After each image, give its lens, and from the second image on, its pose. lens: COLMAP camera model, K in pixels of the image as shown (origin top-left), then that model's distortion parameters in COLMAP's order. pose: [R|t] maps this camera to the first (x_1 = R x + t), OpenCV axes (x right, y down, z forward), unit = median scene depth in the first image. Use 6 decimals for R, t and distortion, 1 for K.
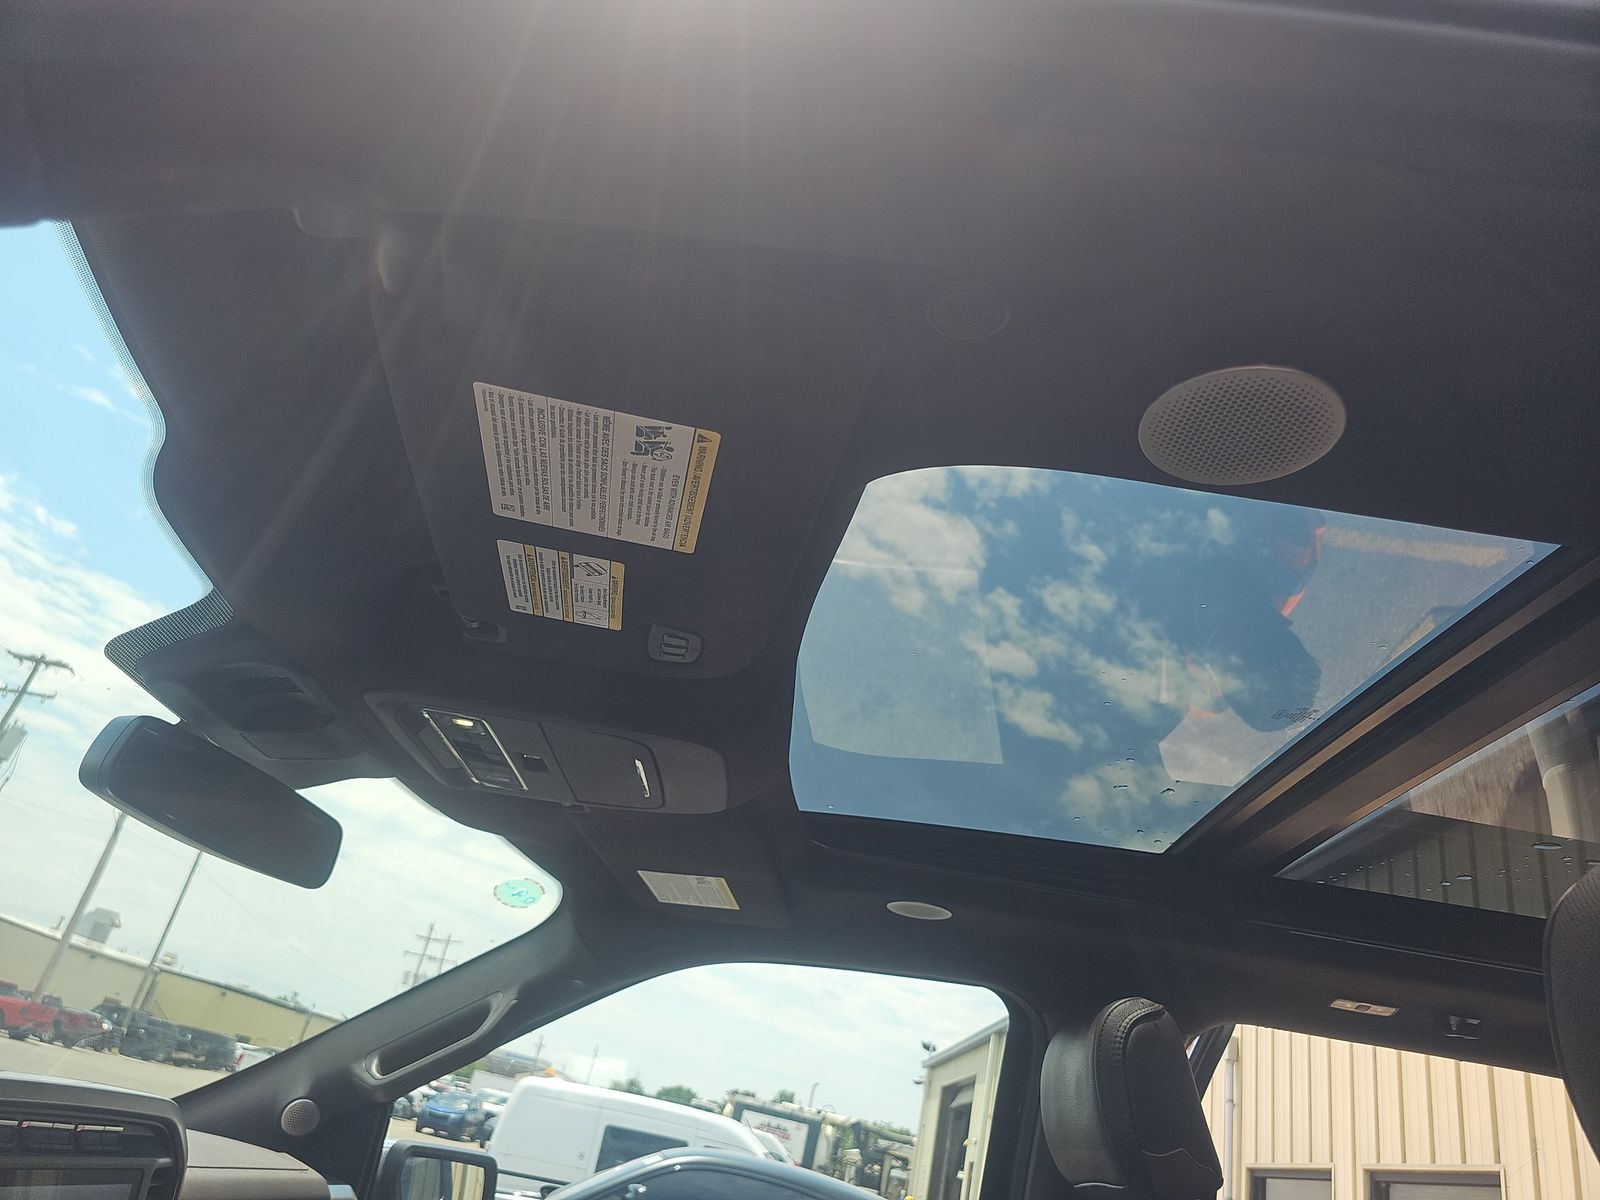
lens RADIAL K [[1136.9, 0, 804.1], [0, 1136.9, 630.4], [0, 0, 1]] dist [0.029486, -0.001443]
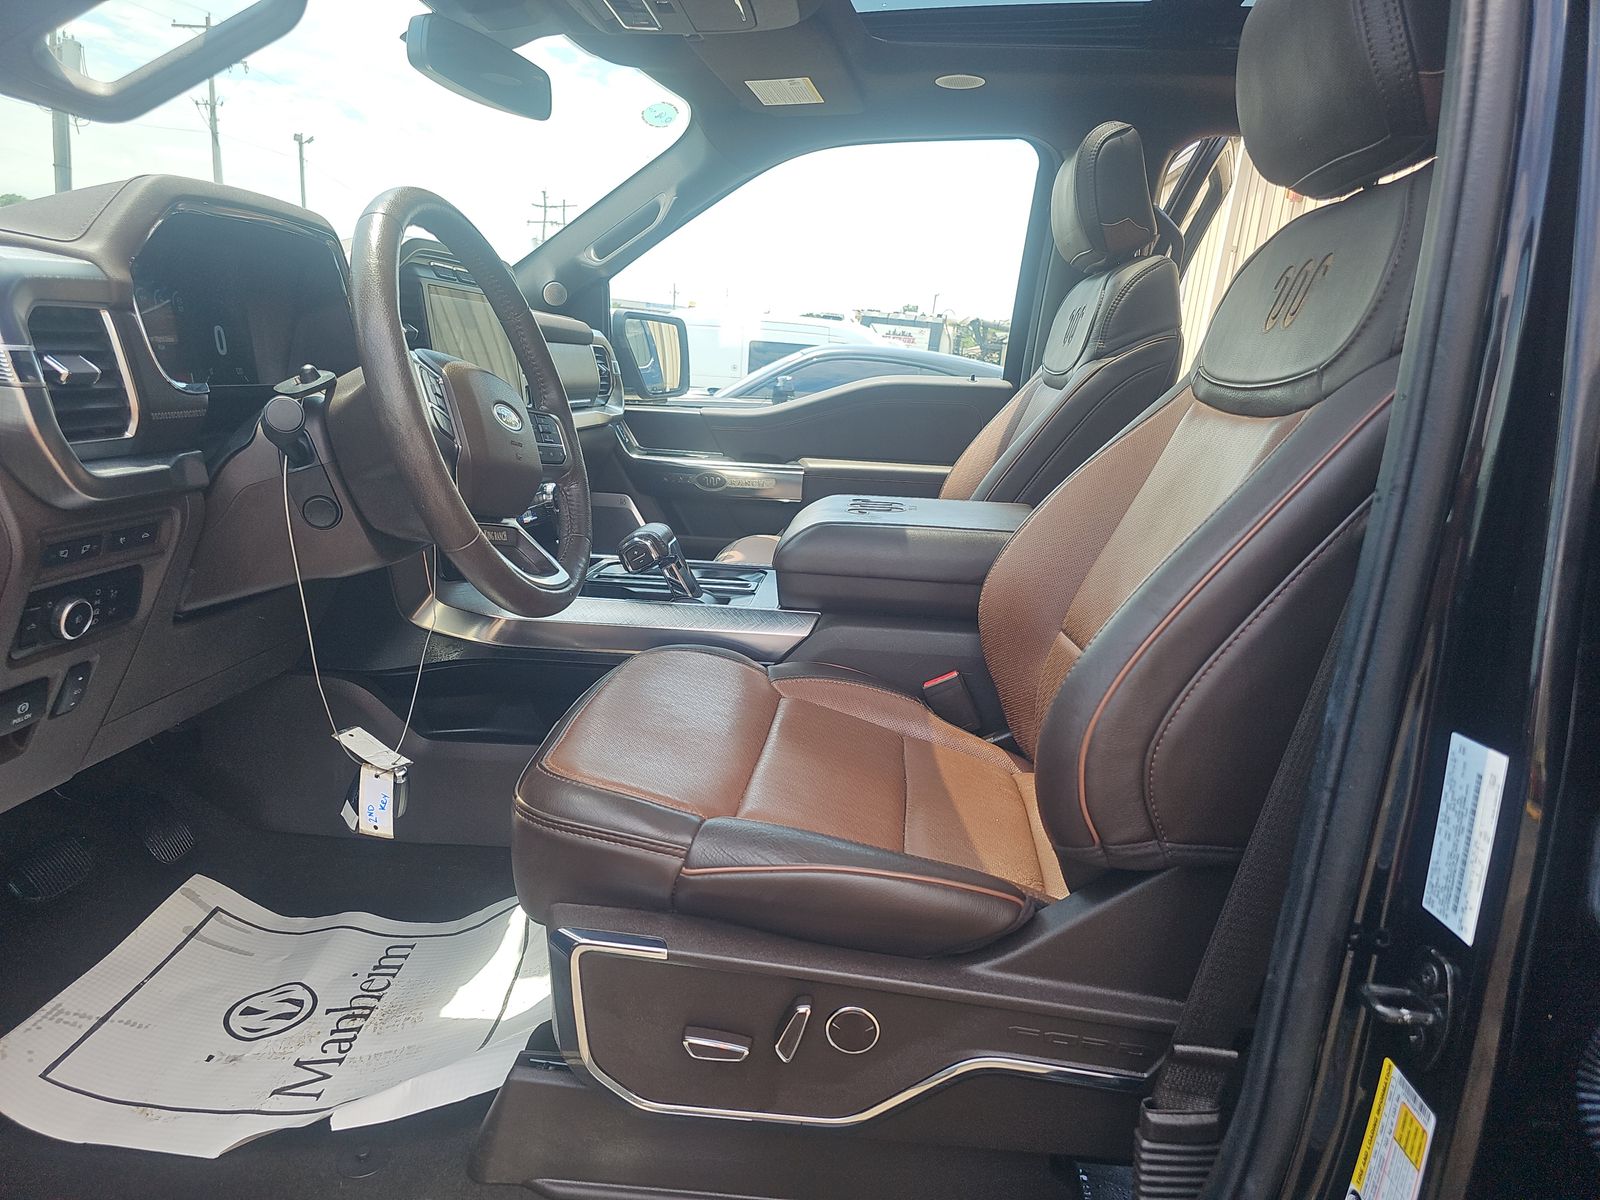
lens RADIAL K [[1136.9, 0, 804.1], [0, 1136.9, 630.4], [0, 0, 1]] dist [0.029486, -0.001443]
pose [[0.986845, -0.090632, -0.133879, 0.041072], [0.153310, 0.787468, 0.596985, -0.067724], [0.051319, -0.609656, 0.791003, -0.415695]]
